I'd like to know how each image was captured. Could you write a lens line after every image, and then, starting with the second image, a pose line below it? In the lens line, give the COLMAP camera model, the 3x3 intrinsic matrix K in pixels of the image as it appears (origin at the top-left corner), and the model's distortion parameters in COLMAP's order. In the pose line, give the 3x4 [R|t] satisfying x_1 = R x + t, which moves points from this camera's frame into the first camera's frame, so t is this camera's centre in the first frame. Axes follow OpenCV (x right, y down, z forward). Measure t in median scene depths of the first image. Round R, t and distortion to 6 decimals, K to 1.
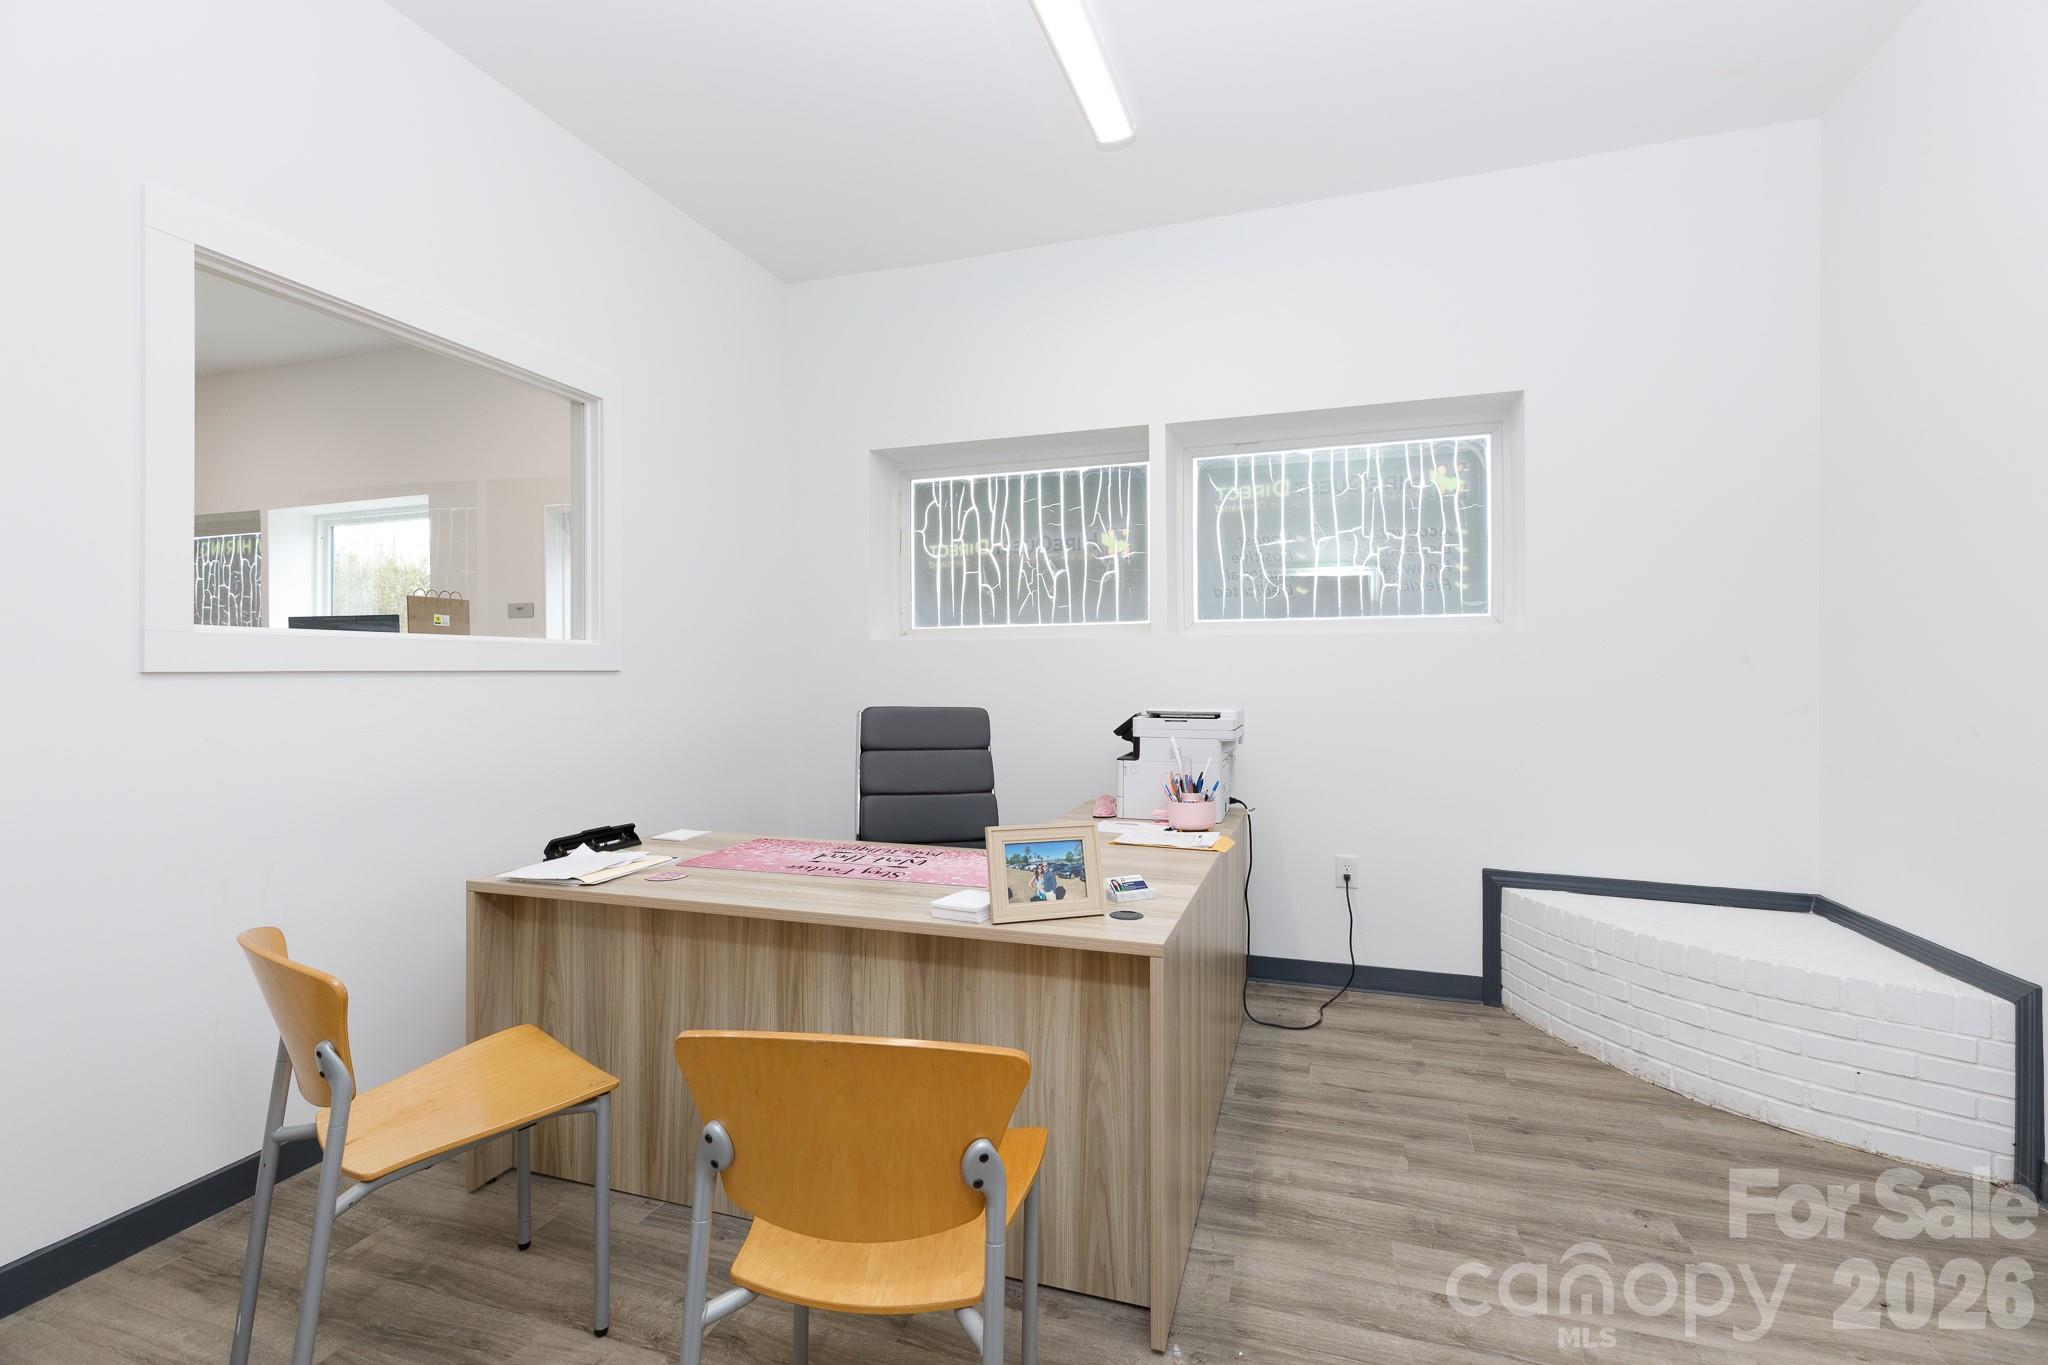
lens RADIAL K [[947.1, 0, 1034.1], [0, 947.1, 673.9], [0, 0, 1]] dist [0.004336, 0.000505]
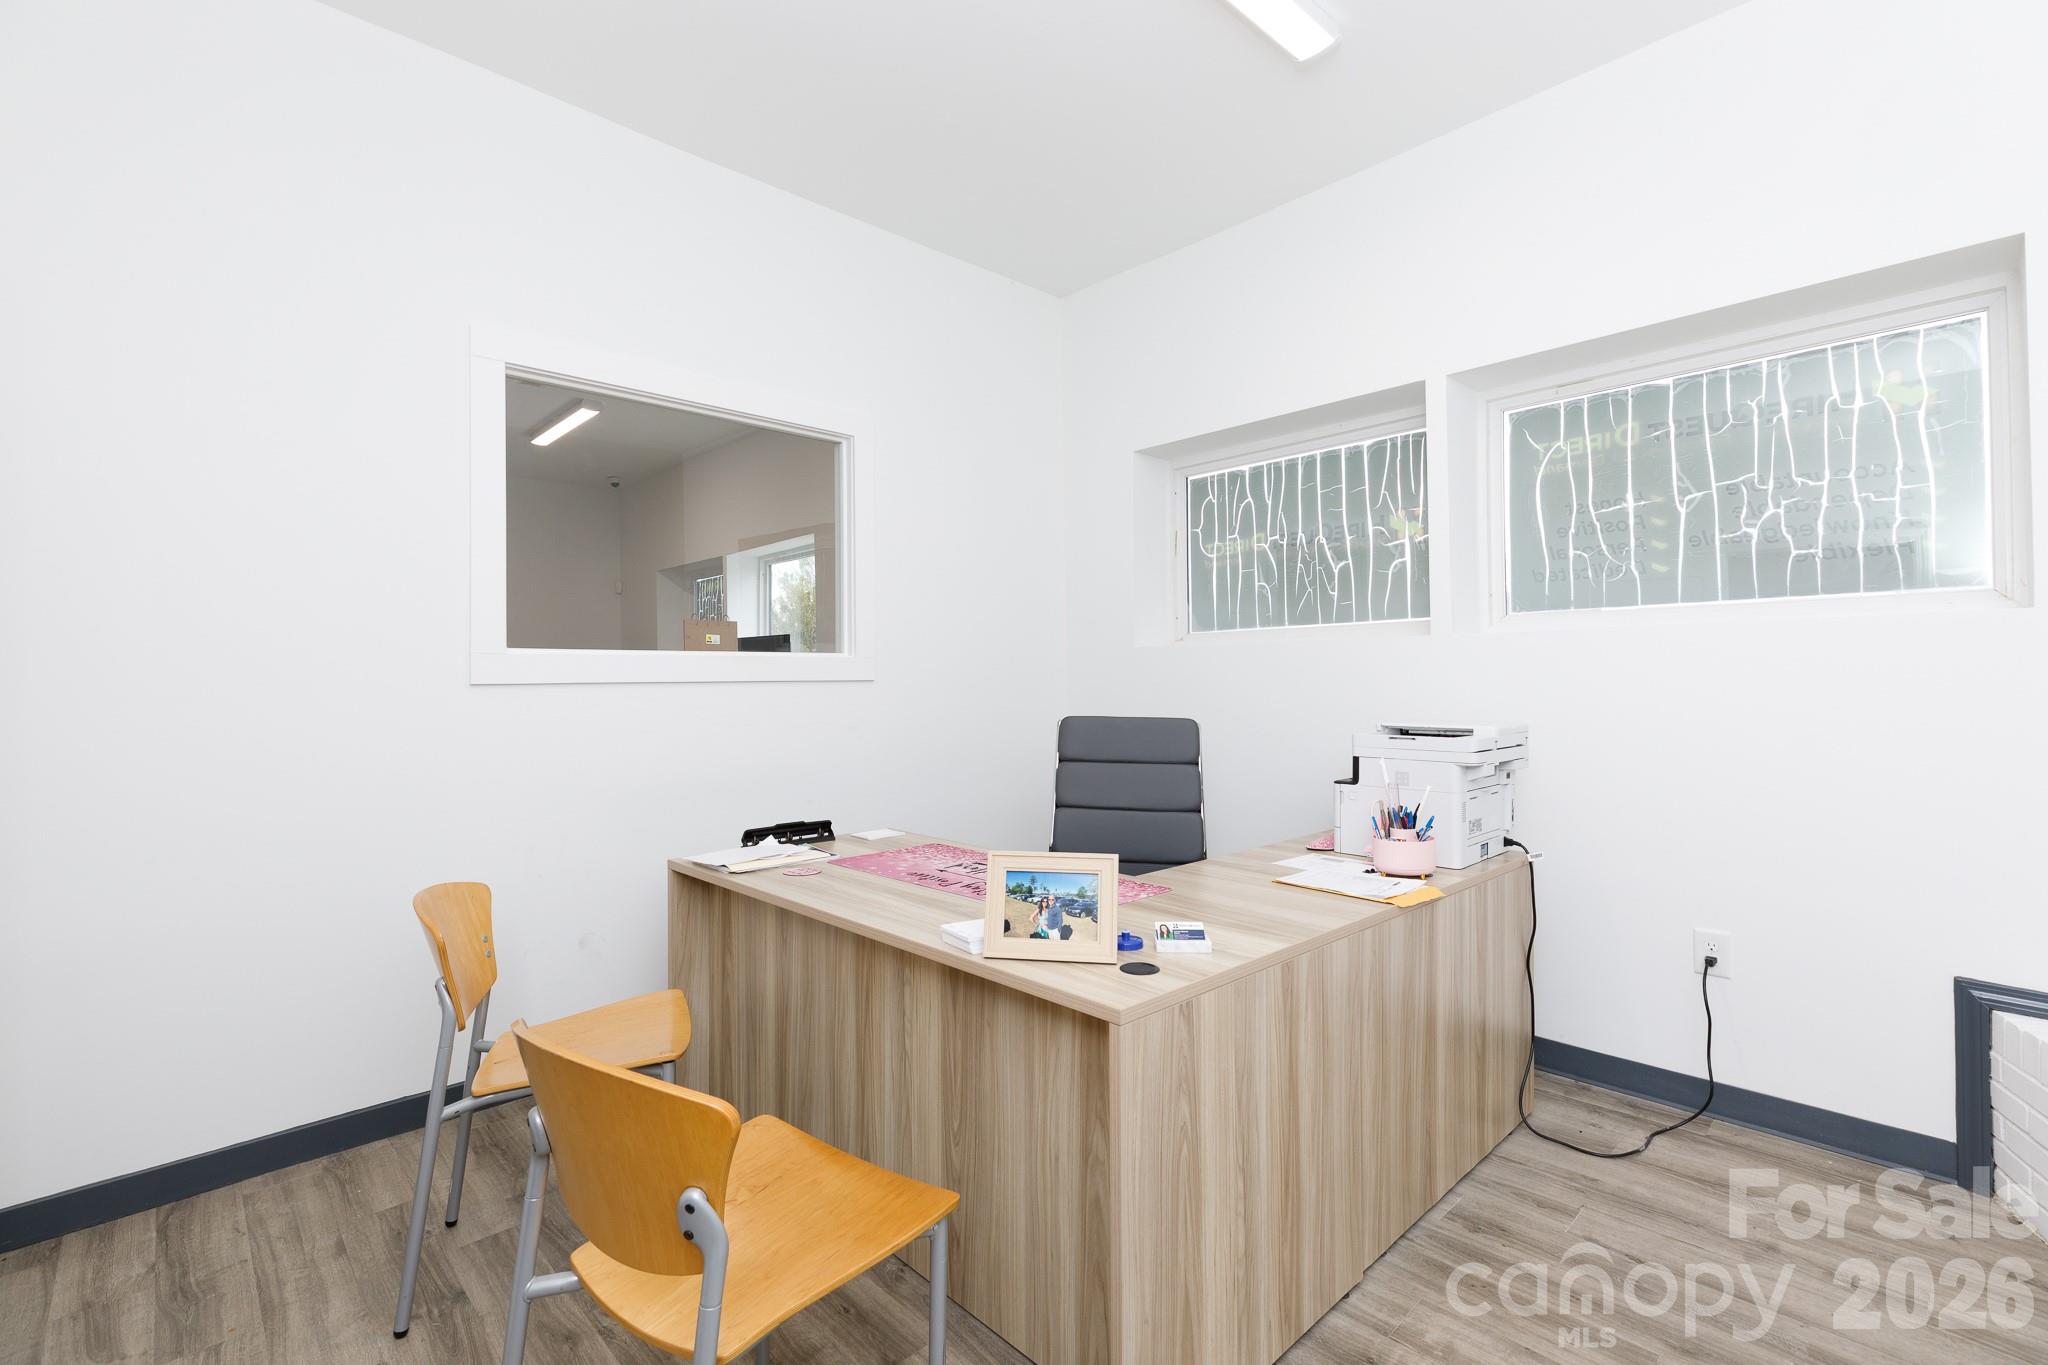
lens RADIAL K [[947.1, 0, 1034.1], [0, 947.1, 673.9], [0, 0, 1]] dist [0.004336, 0.000505]
pose [[0.875179, -0.008572, -0.483724, 0.216802], [0.005274, 0.999953, -0.008177, -0.000681], [0.483771, 0.004605, 0.875182, 0.109292]]
